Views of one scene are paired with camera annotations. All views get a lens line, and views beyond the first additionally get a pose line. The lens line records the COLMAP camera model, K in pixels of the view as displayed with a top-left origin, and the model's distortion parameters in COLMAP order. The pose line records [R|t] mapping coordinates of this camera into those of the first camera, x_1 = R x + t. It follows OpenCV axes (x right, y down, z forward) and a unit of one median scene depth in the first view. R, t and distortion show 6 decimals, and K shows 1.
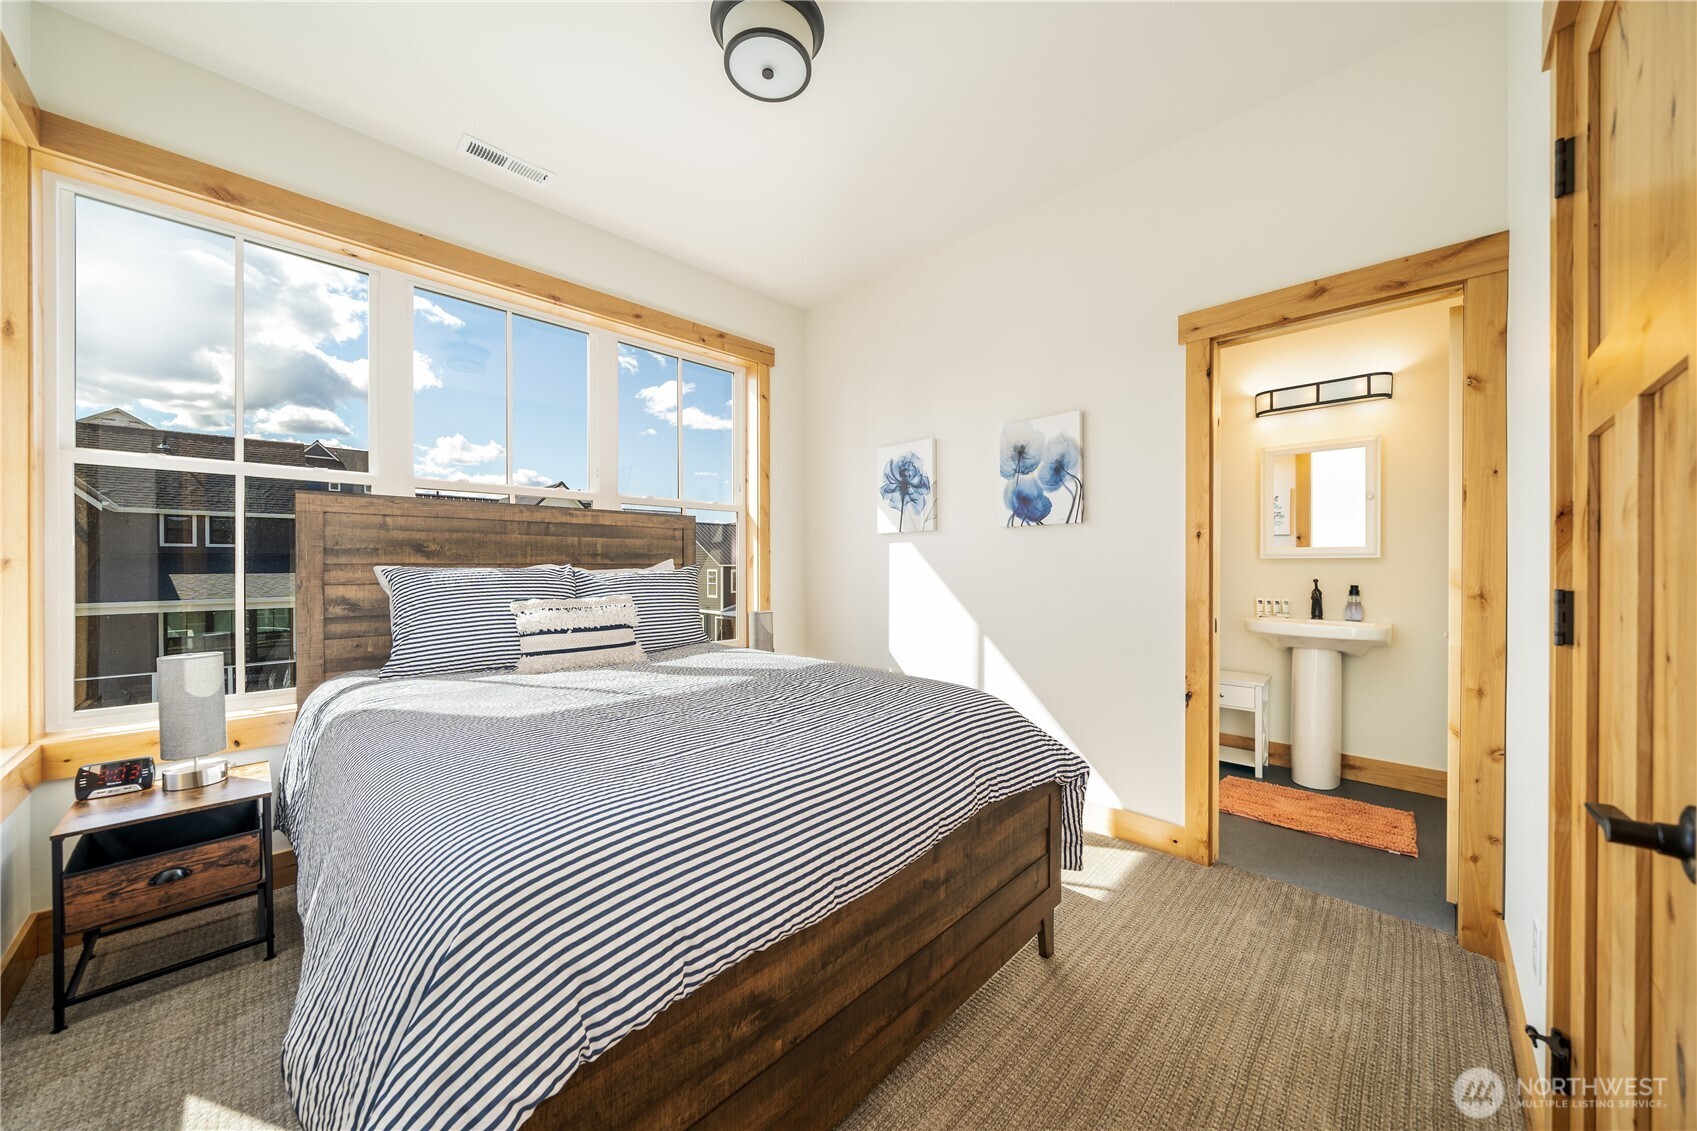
lens RADIAL K [[580.7, 0, 850.0], [0, 580.7, 567.7], [0, 0, 1]] dist [0.000318, -0.000001]
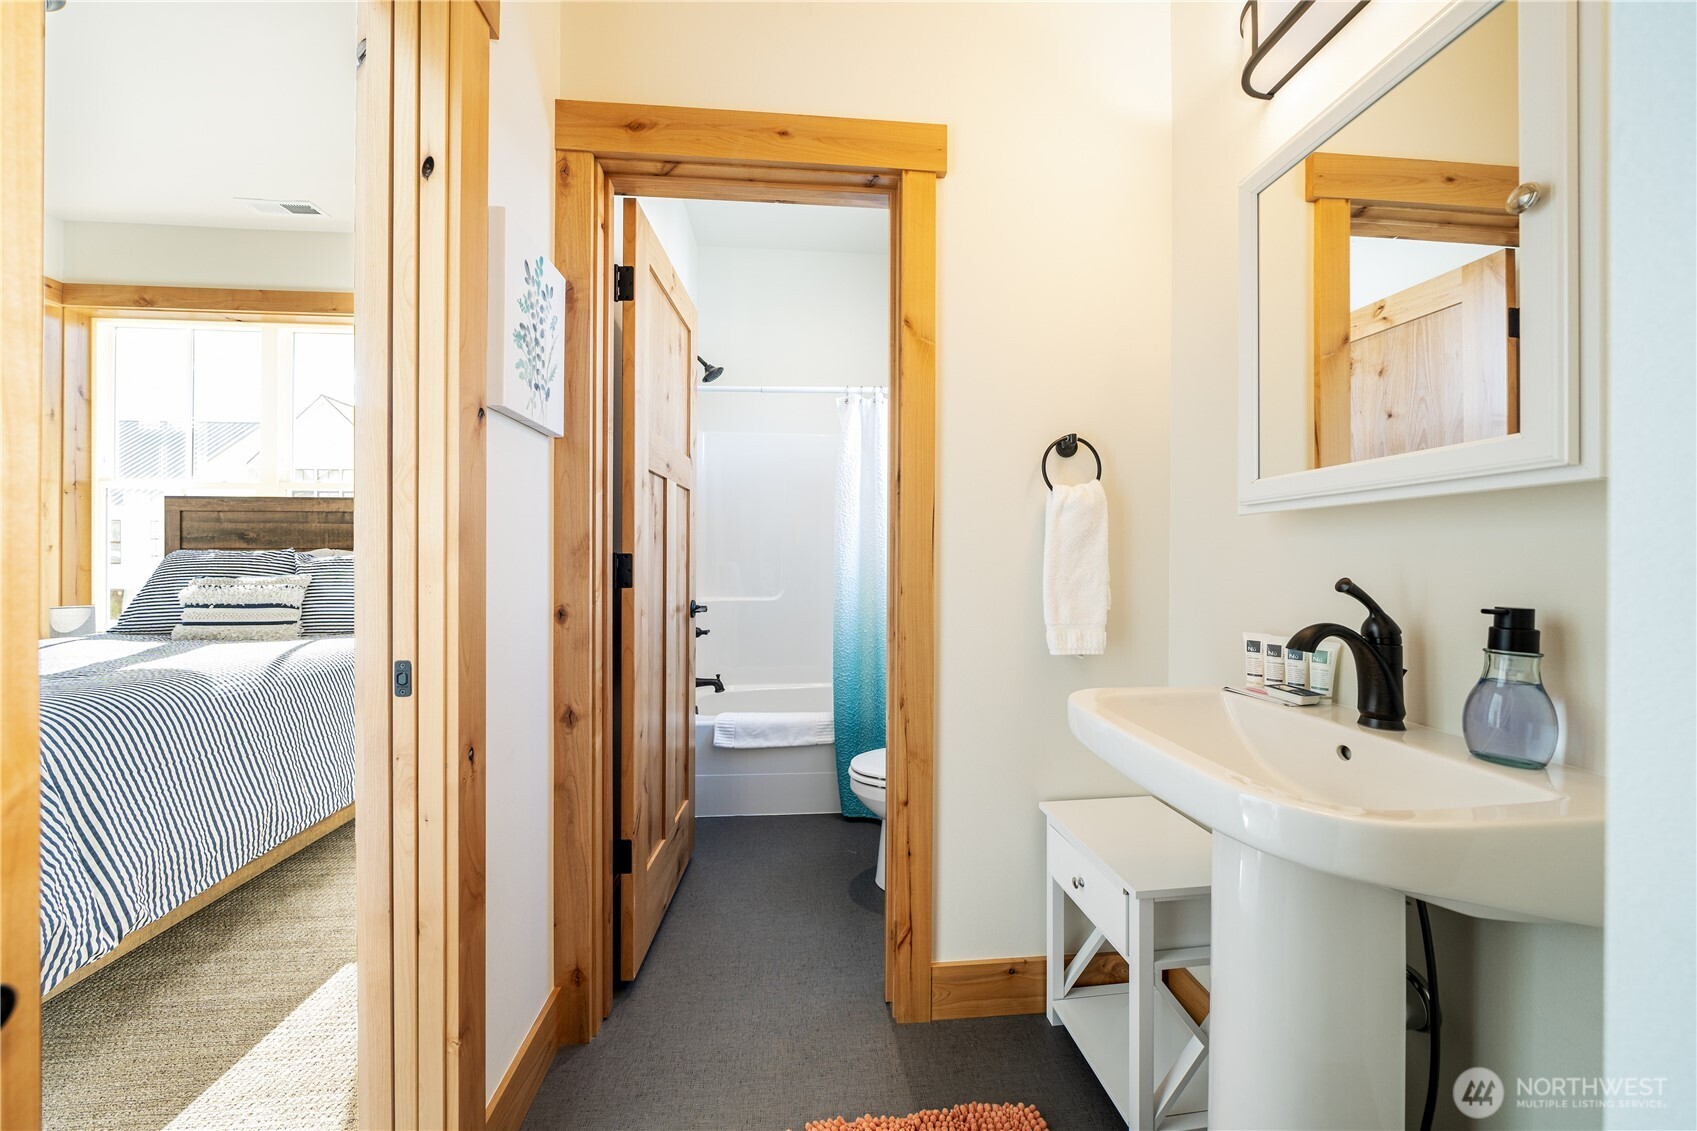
lens RADIAL K [[580.7, 0, 848.6], [0, 580.7, 560.6], [0, 0, 1]] dist [0.000318, -0.000001]
pose [[0.767894, 0.003238, -0.640568, 1.124483], [-0.004969, 0.999987, -0.000902, 0.015434], [0.640557, 0.003875, 0.767901, 0.882414]]
